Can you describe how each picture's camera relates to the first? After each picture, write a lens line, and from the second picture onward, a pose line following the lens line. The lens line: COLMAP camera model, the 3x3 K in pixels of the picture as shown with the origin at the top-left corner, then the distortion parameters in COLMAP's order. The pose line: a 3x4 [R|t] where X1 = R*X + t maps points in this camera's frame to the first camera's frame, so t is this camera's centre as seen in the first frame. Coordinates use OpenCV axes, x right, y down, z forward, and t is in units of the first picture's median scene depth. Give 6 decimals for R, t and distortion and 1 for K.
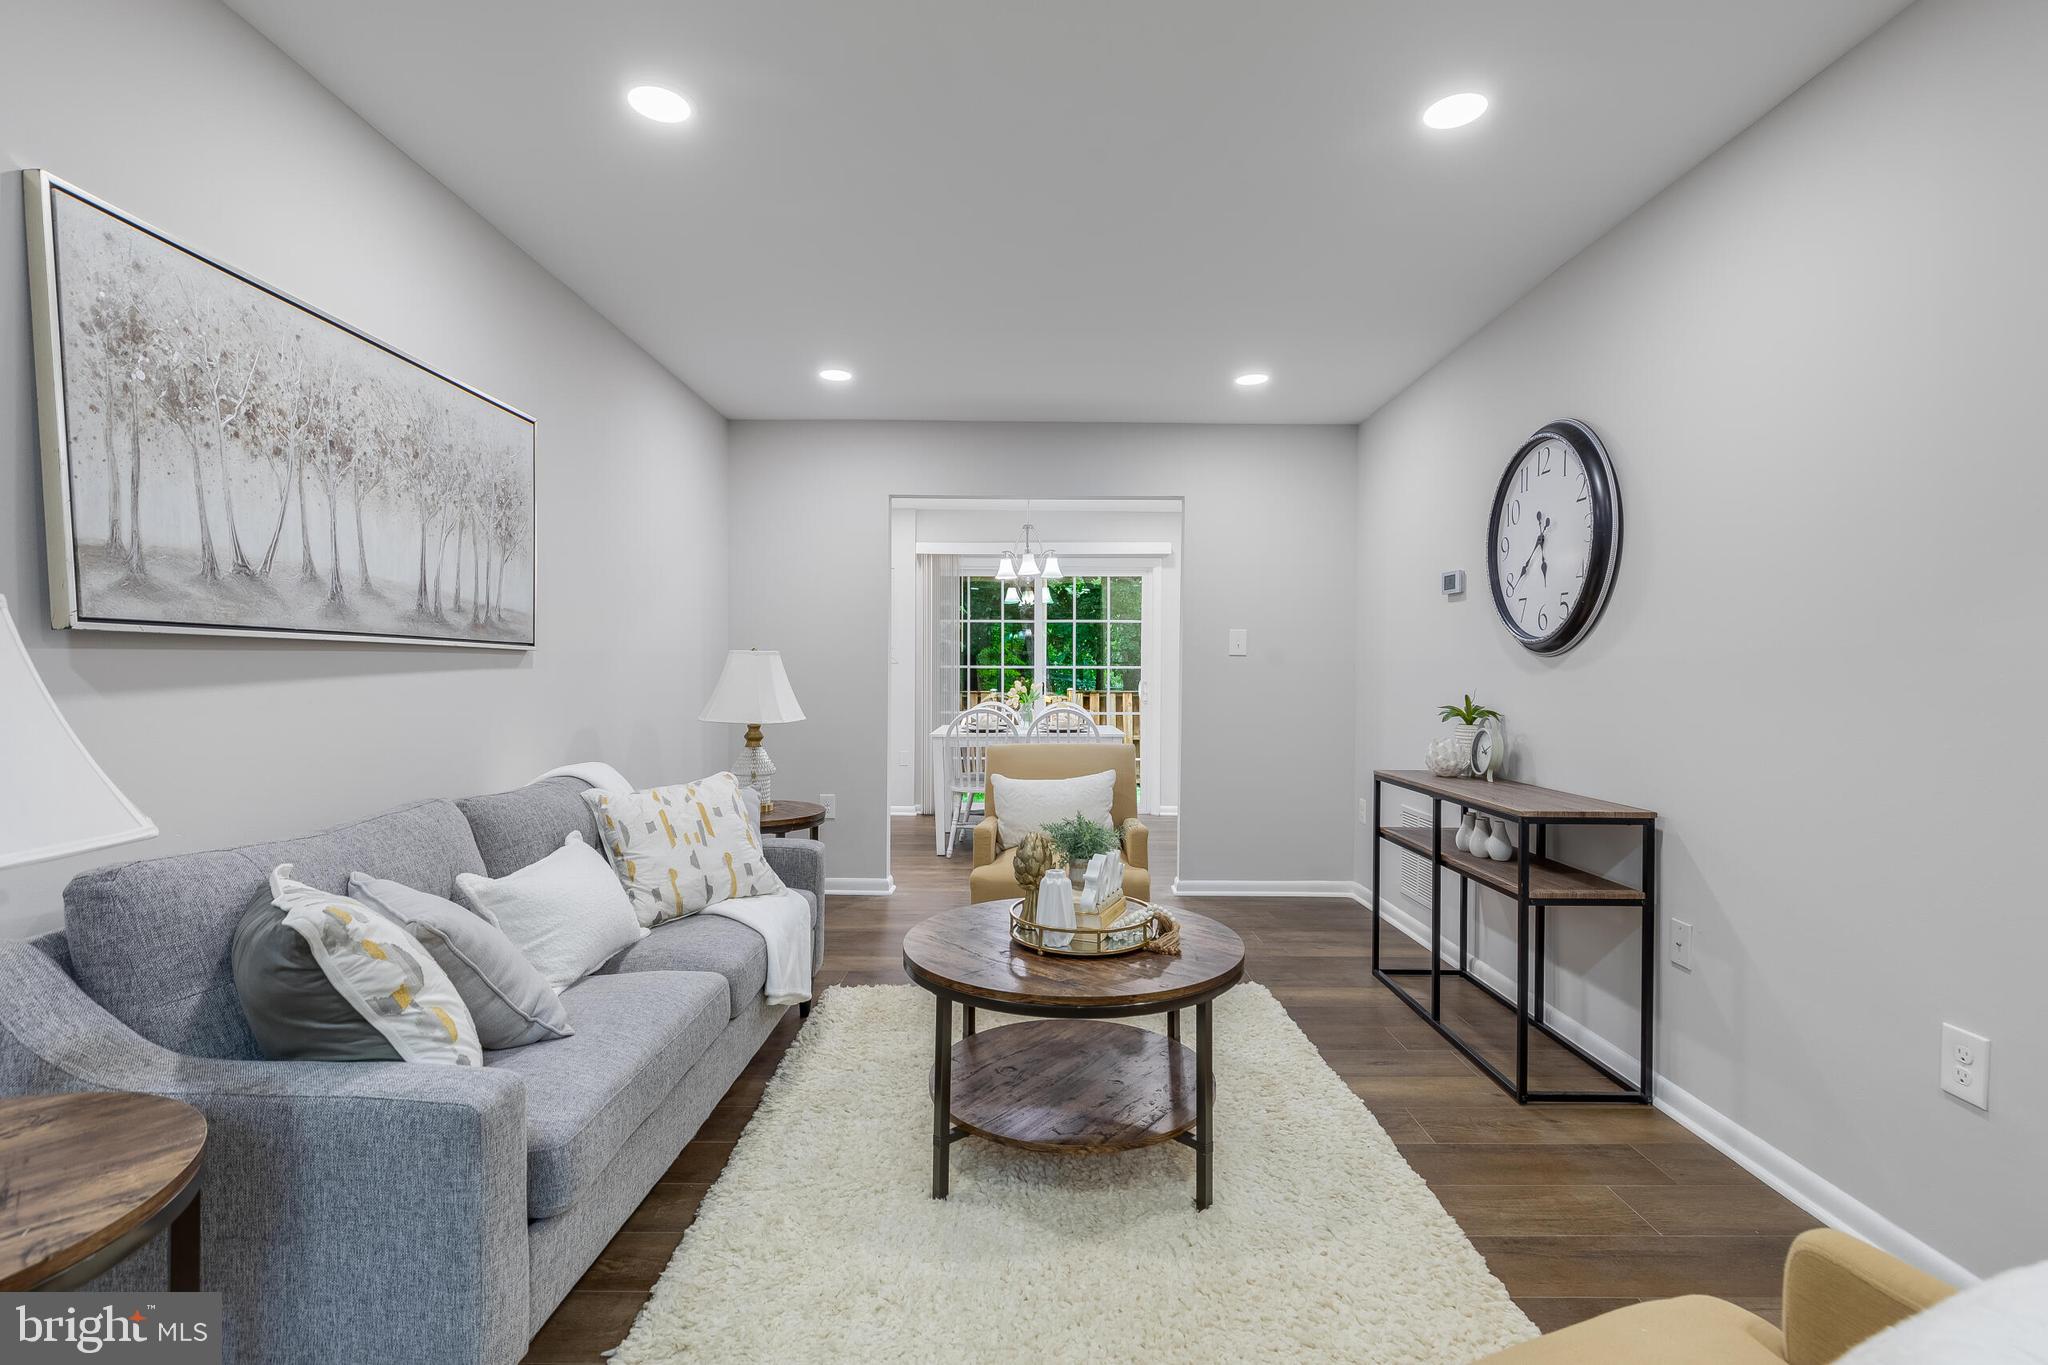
lens RADIAL K [[925.6, 0, 1024.0], [0, 925.6, 682.5], [0, 0, 1]] dist [0.018438, -0.000476]
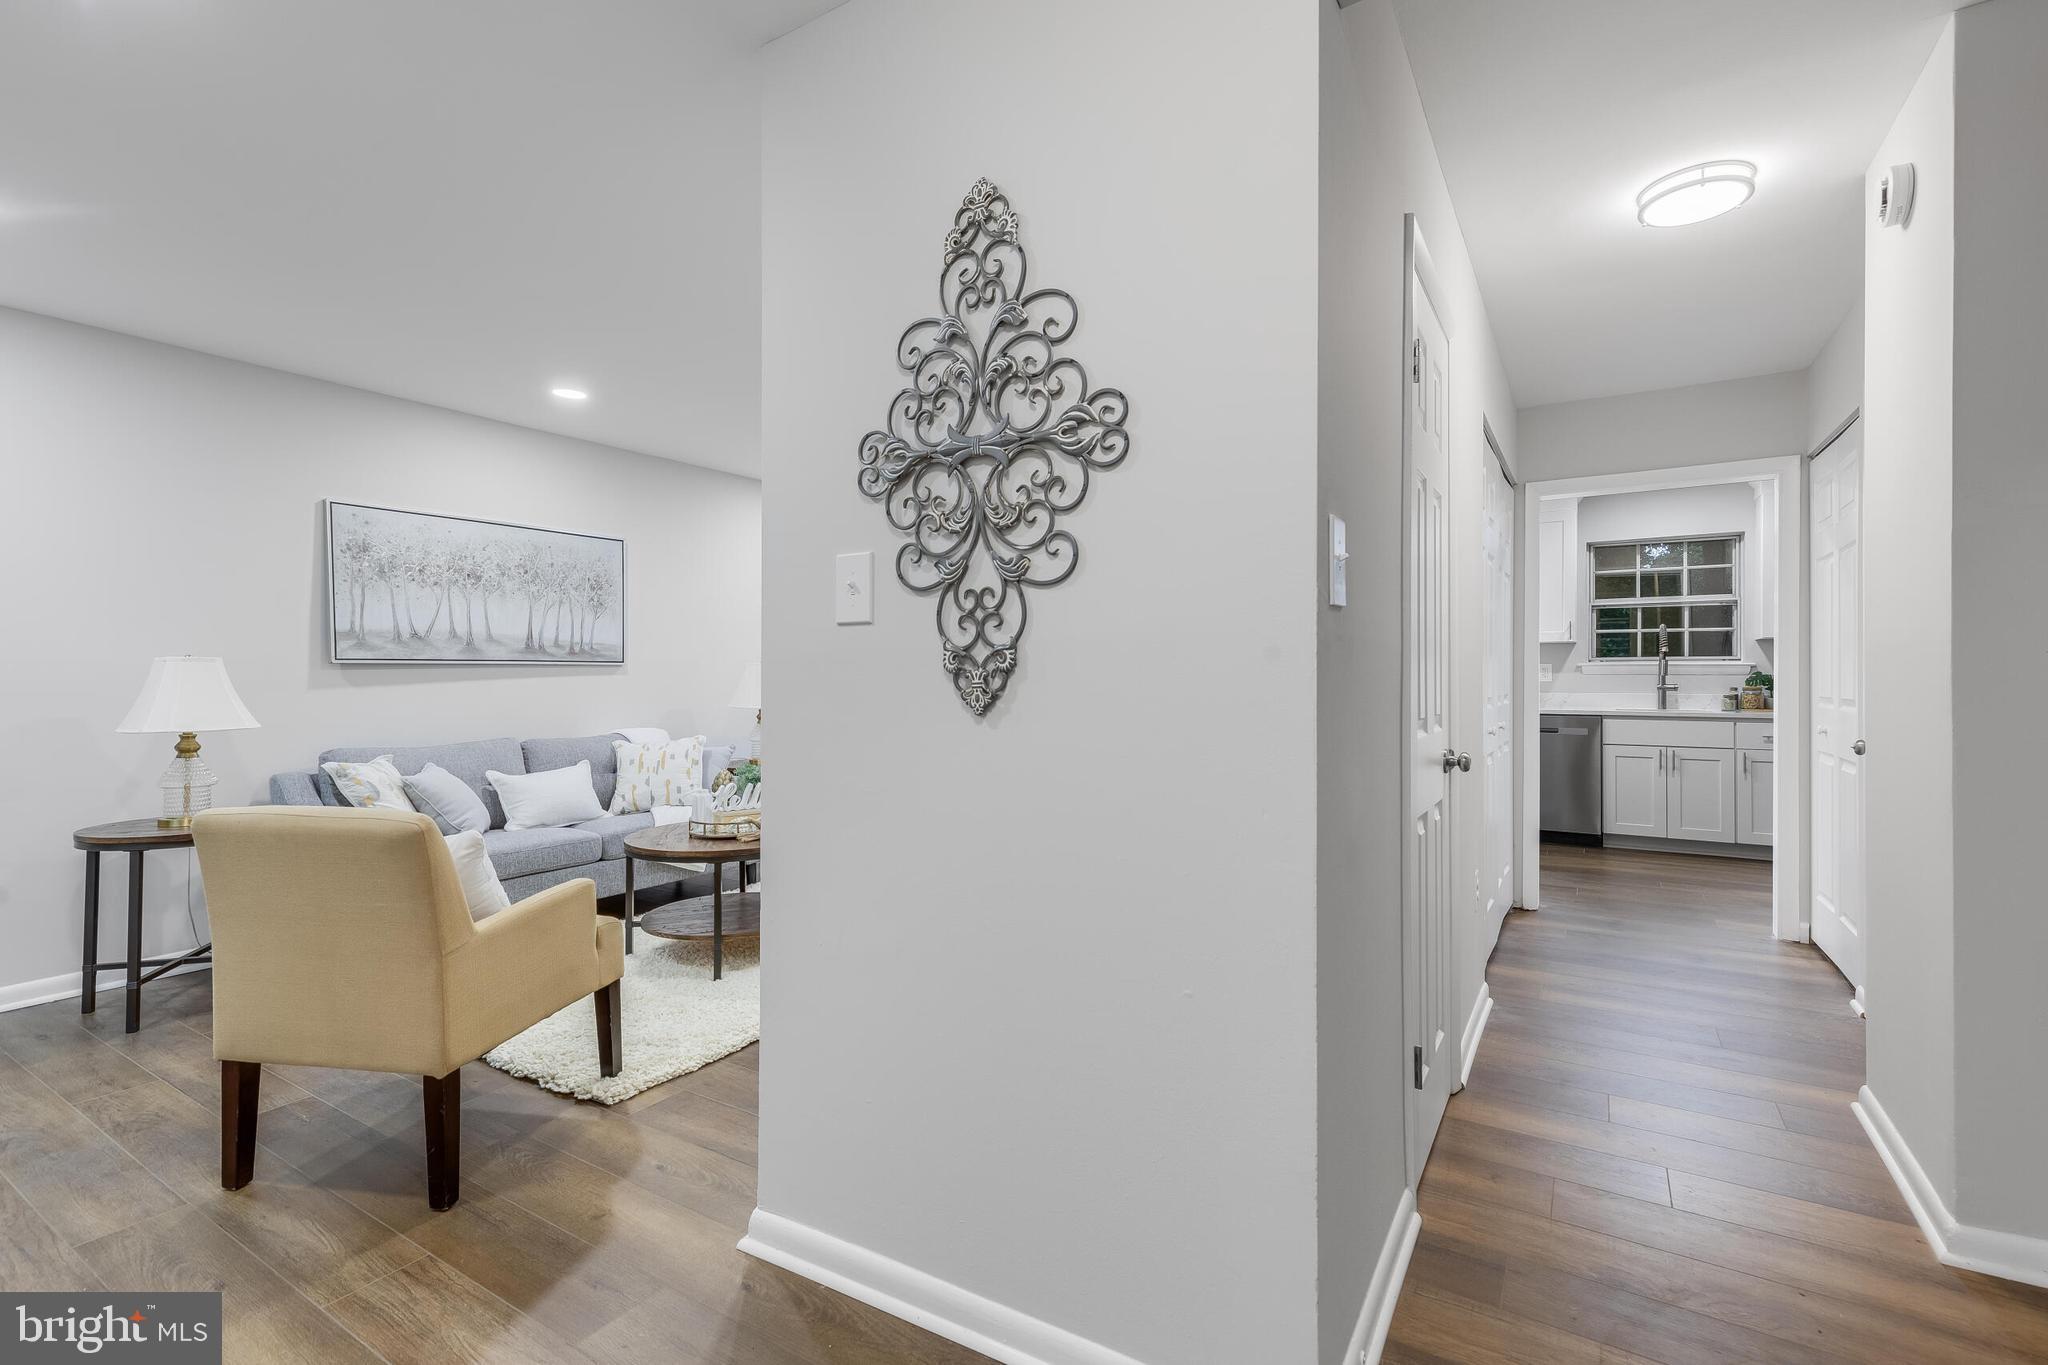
lens RADIAL K [[925.6, 0, 1024.0], [0, 925.6, 682.5], [0, 0, 1]] dist [0.018438, -0.000476]
pose [[0.846508, -0.004739, -0.532356, 1.510775], [0.002983, 0.999987, -0.004158, 0.012055], [0.532368, 0.001932, 0.846511, -0.164323]]
